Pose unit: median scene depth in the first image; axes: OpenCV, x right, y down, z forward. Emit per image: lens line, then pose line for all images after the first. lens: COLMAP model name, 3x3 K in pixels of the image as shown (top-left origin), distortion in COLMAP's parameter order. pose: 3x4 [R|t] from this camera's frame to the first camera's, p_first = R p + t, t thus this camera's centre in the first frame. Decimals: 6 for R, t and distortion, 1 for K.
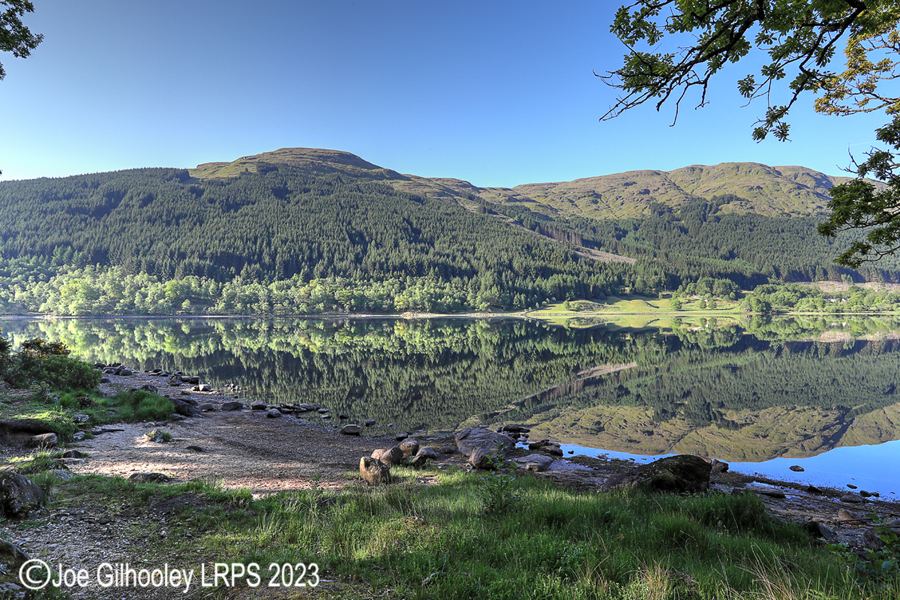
lens RADIAL K [[517.6, 0, 451.5], [0, 517.6, 295.8], [0, 0, 1]] dist [-0.043731, 0.040969]
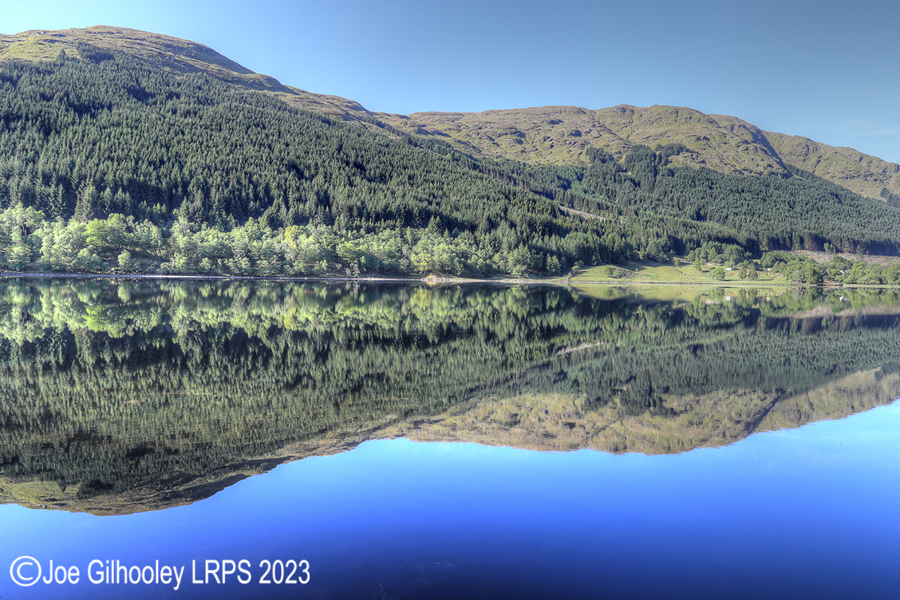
lens RADIAL K [[670.3, 0, 387.7], [0, 670.3, 296.5], [0, 0, 1]] dist [-0.001972, 0.014064]
pose [[0.964094, 0.011098, 0.265328, -0.491389], [-0.026965, 0.998053, 0.056235, 0.010624], [-0.264188, -0.061371, 0.962517, 0.099065]]
